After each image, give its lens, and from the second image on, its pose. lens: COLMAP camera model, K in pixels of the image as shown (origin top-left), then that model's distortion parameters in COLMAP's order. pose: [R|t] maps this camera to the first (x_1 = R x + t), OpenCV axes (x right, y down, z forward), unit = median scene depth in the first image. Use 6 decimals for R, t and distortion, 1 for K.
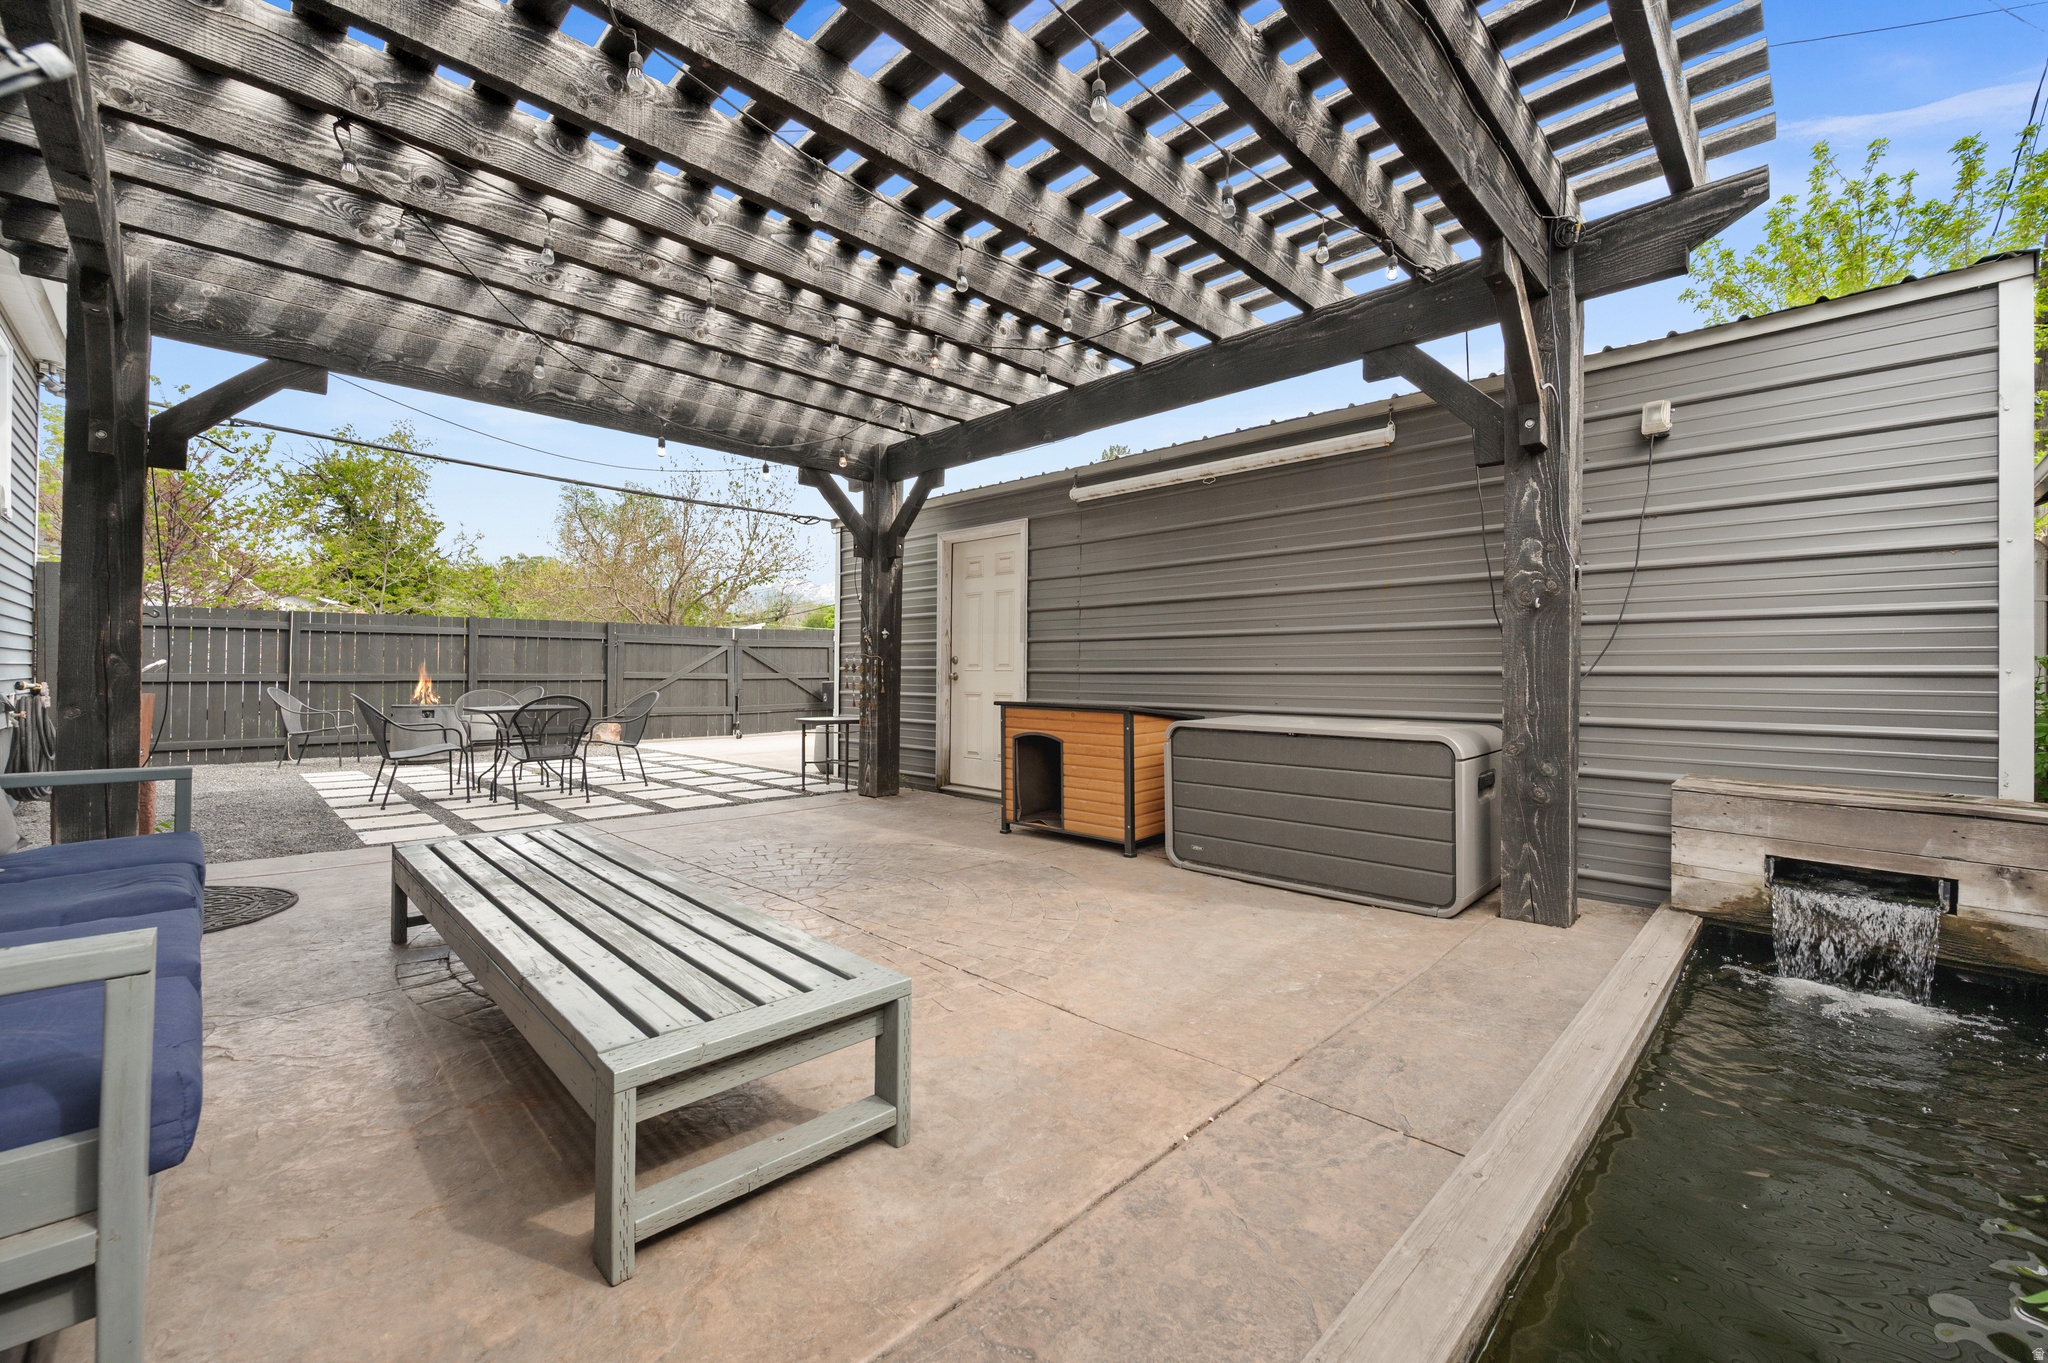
lens RADIAL K [[822.2, 0, 1028.9], [0, 822.2, 670.4], [0, 0, 1]] dist [-0.000274, 0.000214]
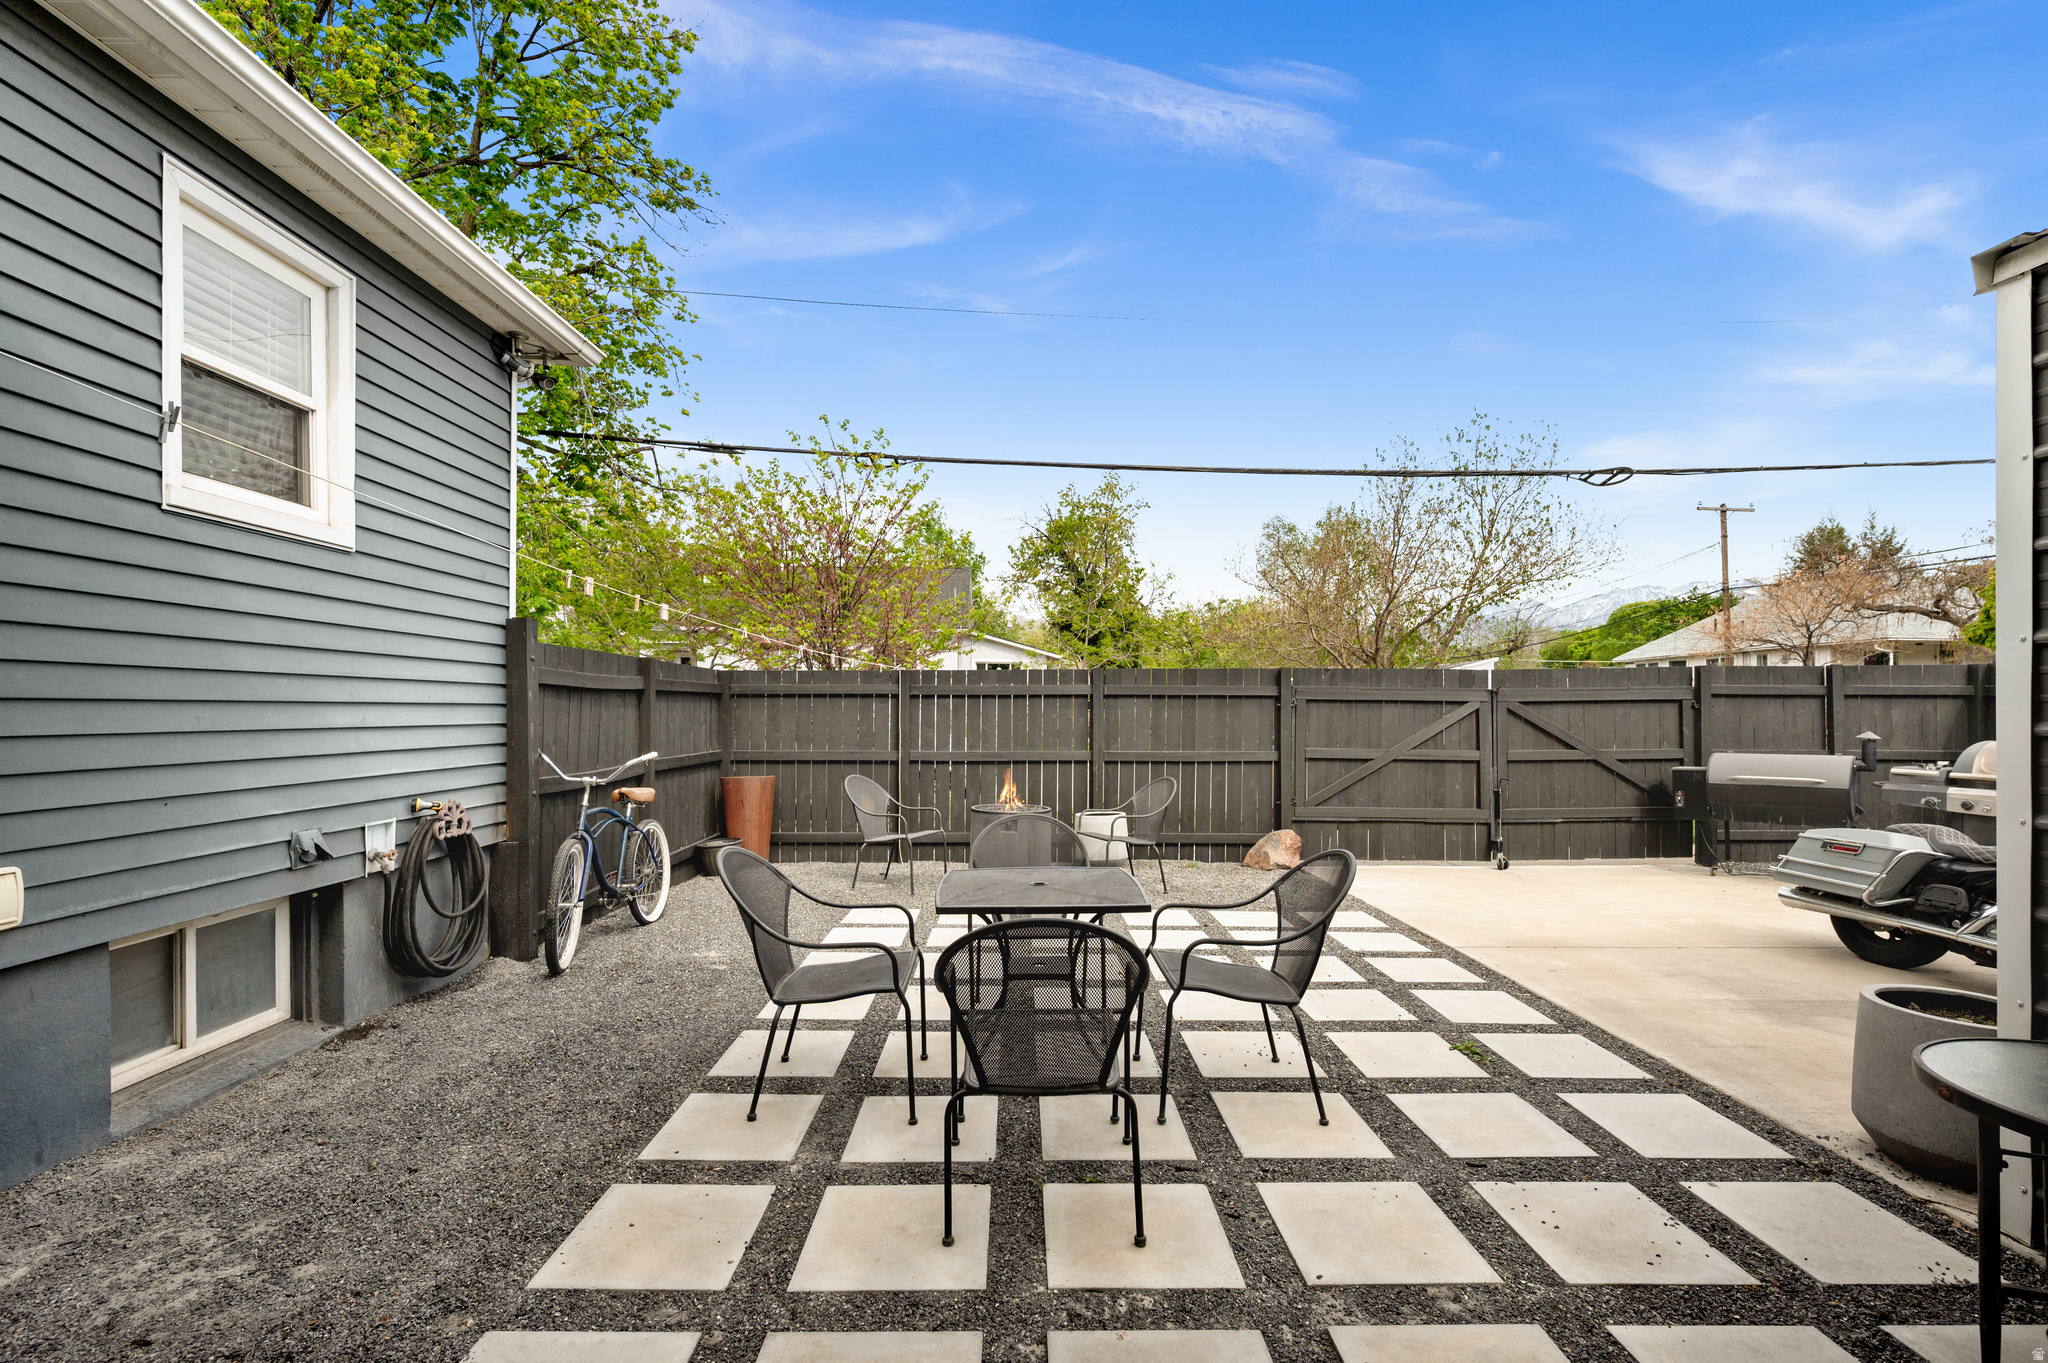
lens RADIAL K [[917.7, 0, 1032.9], [0, 917.7, 708.1], [0, 0, 1]] dist [-0.003255, 0.000685]
pose [[0.718414, -0.009380, -0.695553, -0.113363], [0.004336, 0.999950, -0.009007, -0.015735], [0.695603, 0.003454, 0.718418, 0.255806]]
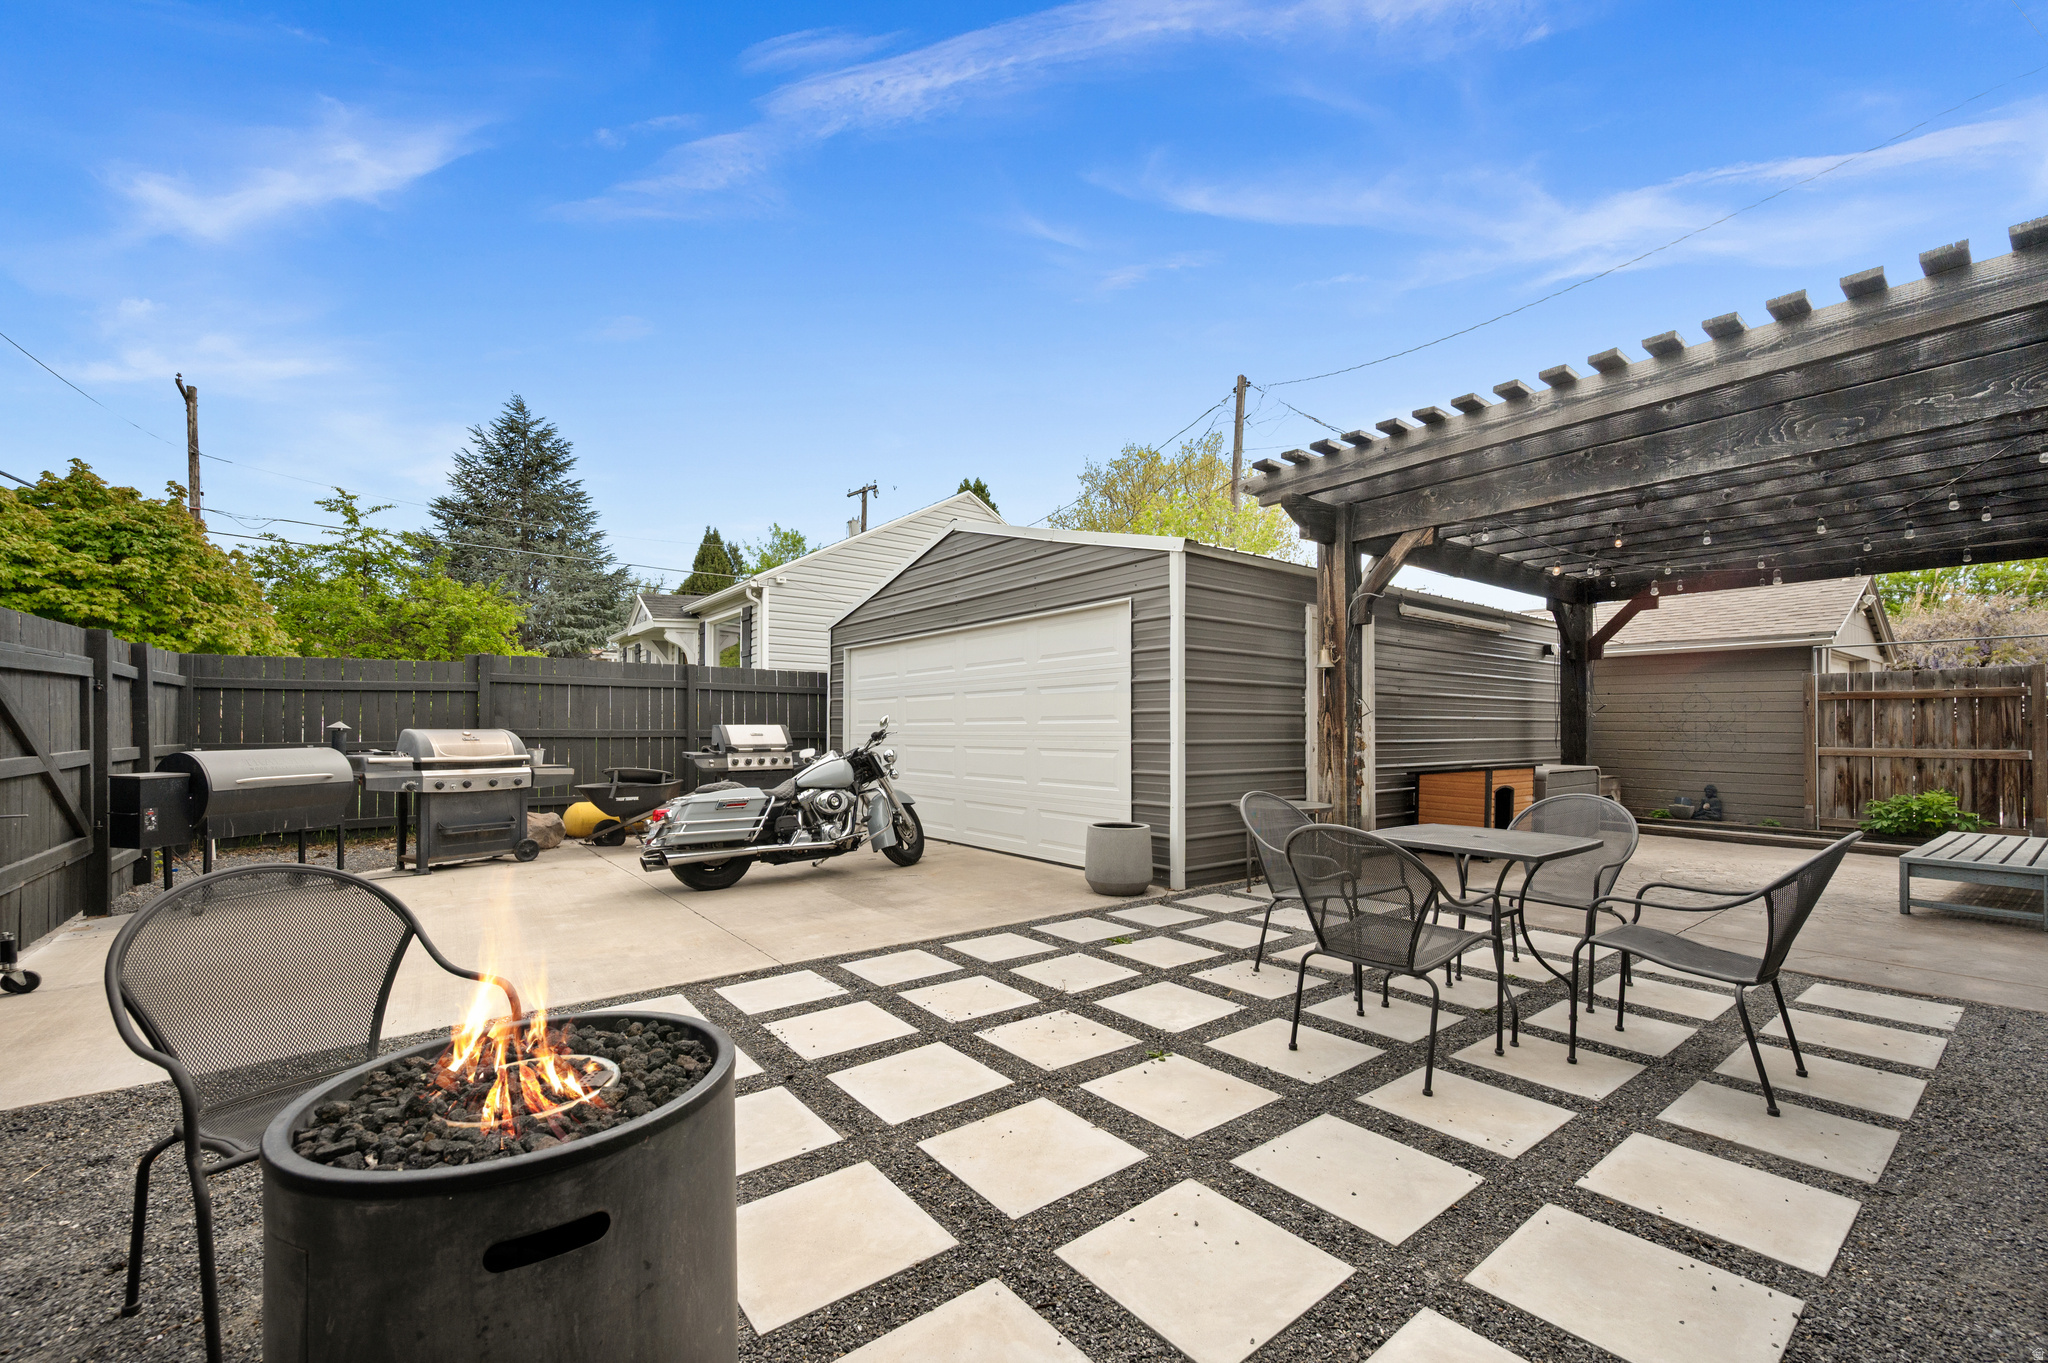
lens RADIAL K [[822.2, 0, 1027.4], [0, 822.2, 722.9], [0, 0, 1]] dist [-0.000274, 0.000214]
pose [[0.134903, -0.003829, 0.990851, -0.442118], [-0.002649, 0.999988, 0.004225, -0.009061], [-0.990855, -0.003195, 0.134892, 0.466140]]
